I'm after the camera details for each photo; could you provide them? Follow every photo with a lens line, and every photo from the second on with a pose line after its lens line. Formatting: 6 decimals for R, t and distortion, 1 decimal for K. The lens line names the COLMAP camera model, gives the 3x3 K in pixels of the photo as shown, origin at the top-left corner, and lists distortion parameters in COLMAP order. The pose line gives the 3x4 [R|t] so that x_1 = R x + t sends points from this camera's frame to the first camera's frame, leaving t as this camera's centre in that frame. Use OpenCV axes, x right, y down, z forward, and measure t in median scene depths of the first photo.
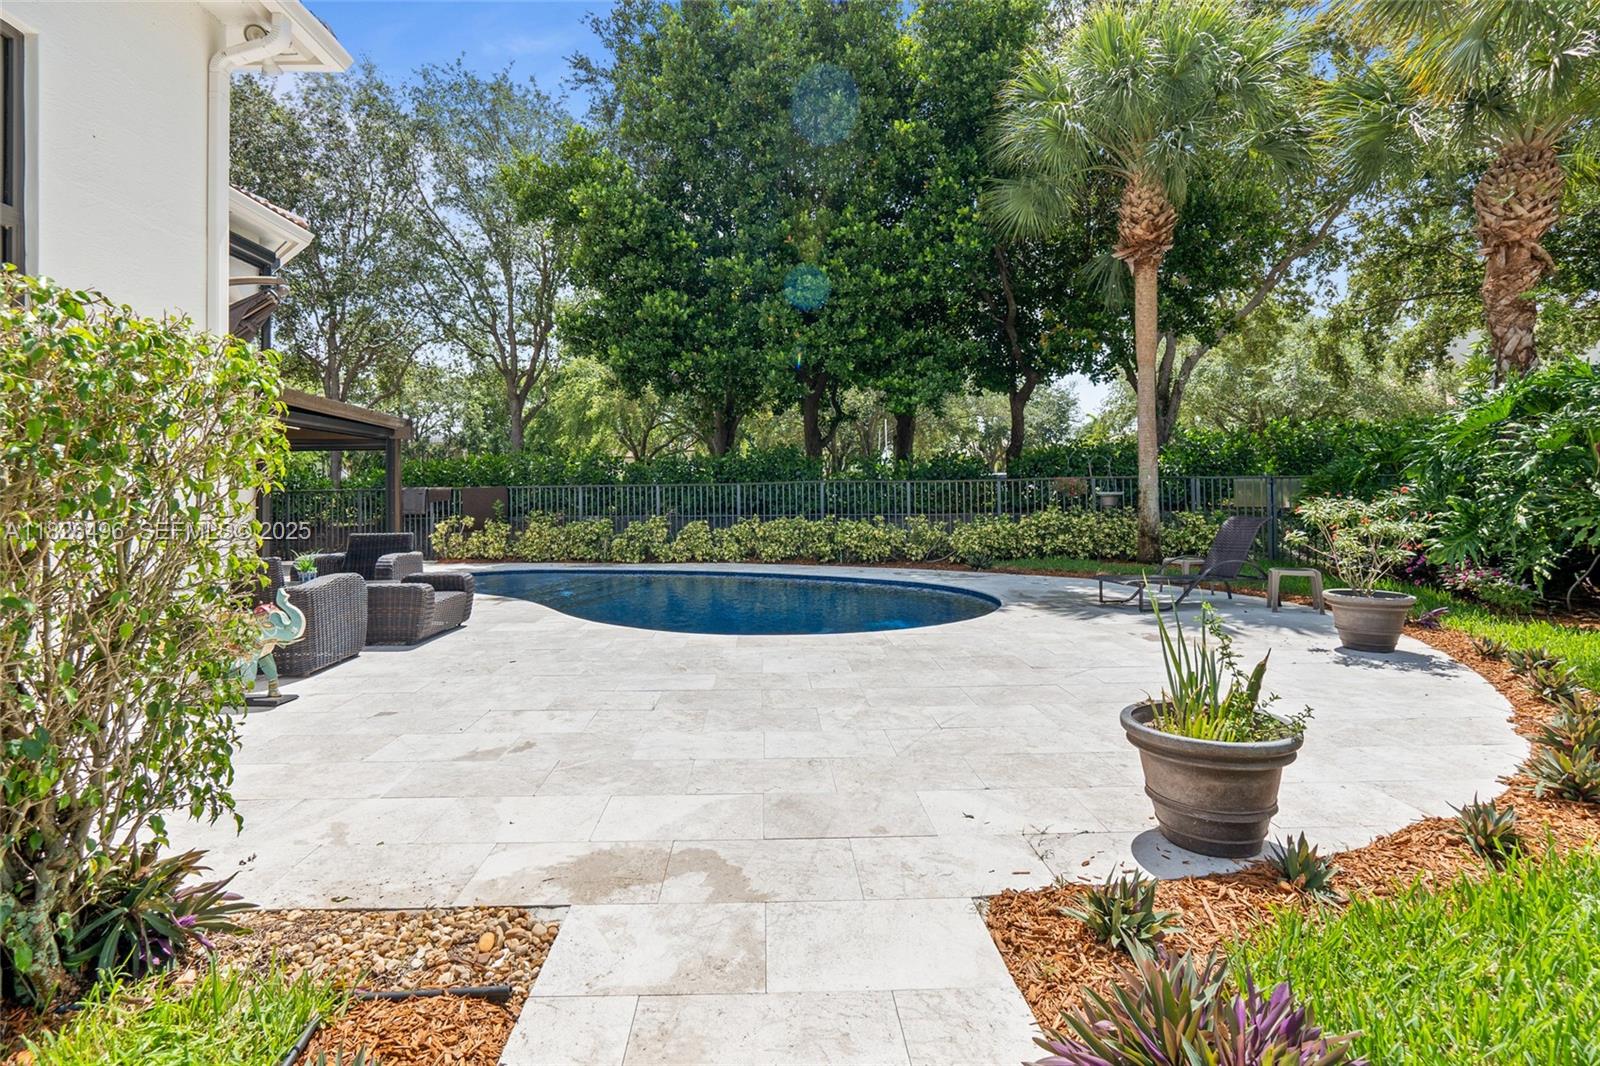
lens RADIAL K [[753.0, 0, 757.6], [0, 753.0, 493.3], [0, 0, 1]] dist [-0.004652, 0.000520]
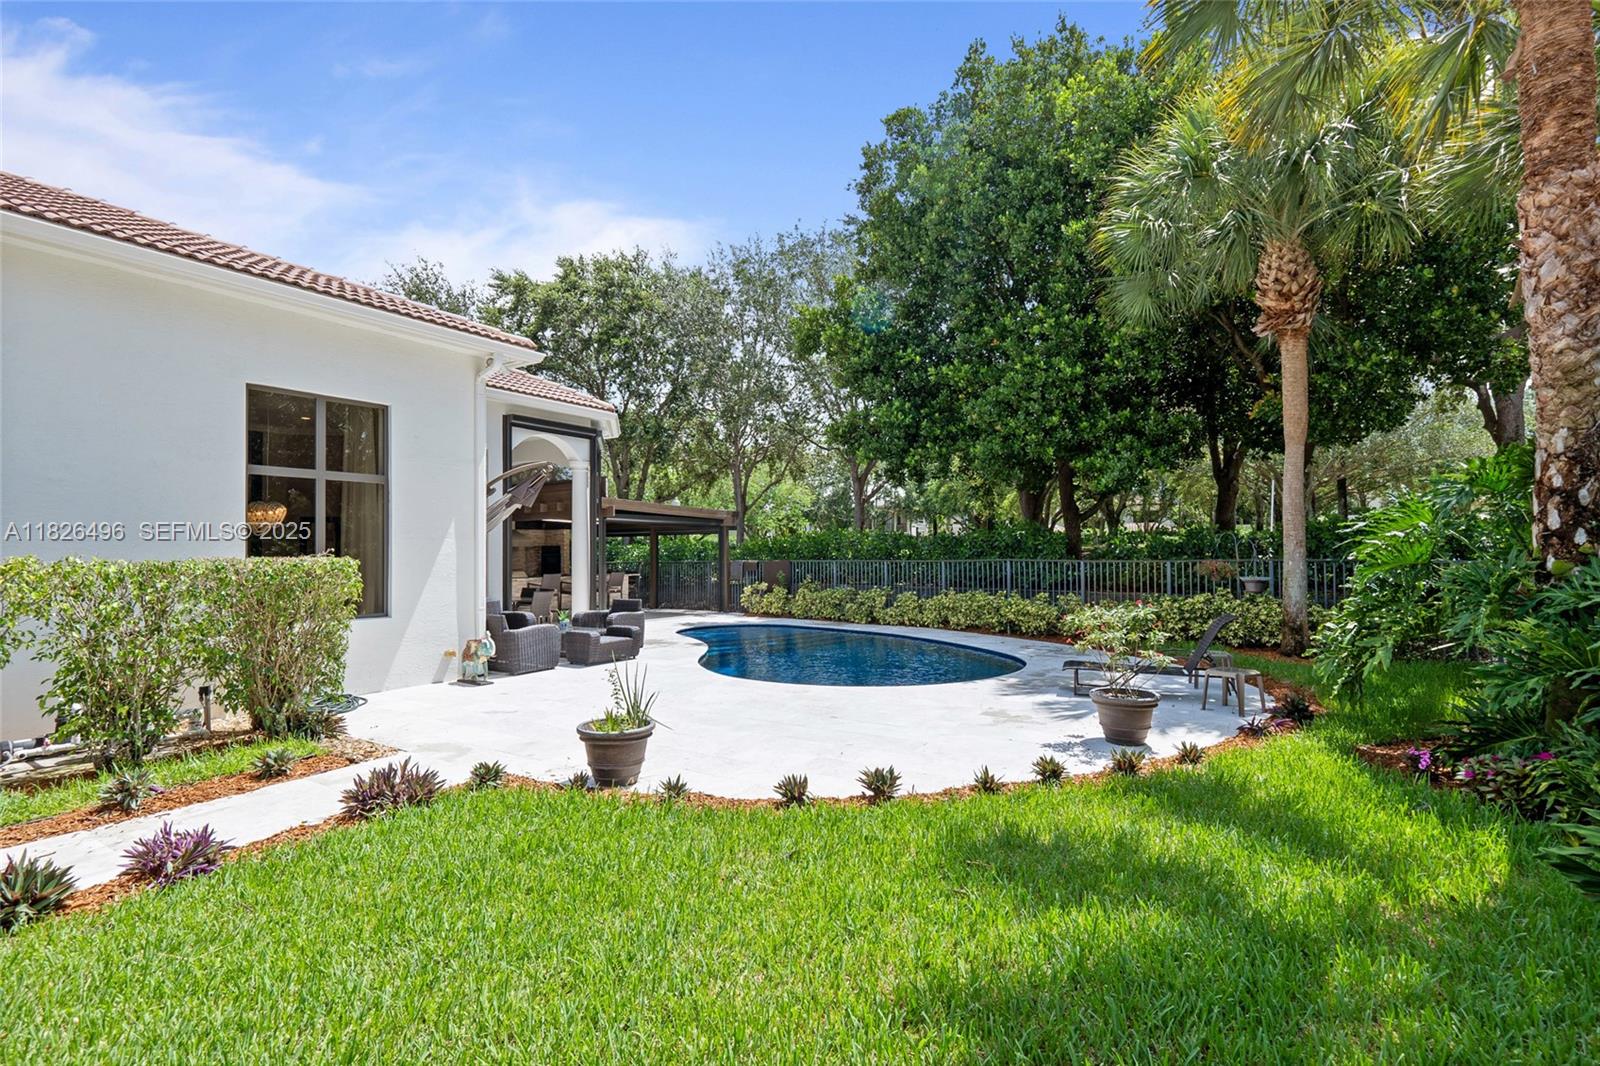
lens RADIAL K [[753.0, 0, 806.8], [0, 753.0, 538.7], [0, 0, 1]] dist [-0.004652, 0.000520]
pose [[0.831317, -0.007073, -0.555753, 0.455552], [0.003591, 0.999967, -0.007355, -0.039559], [0.555787, 0.004118, 0.831315, -0.091186]]
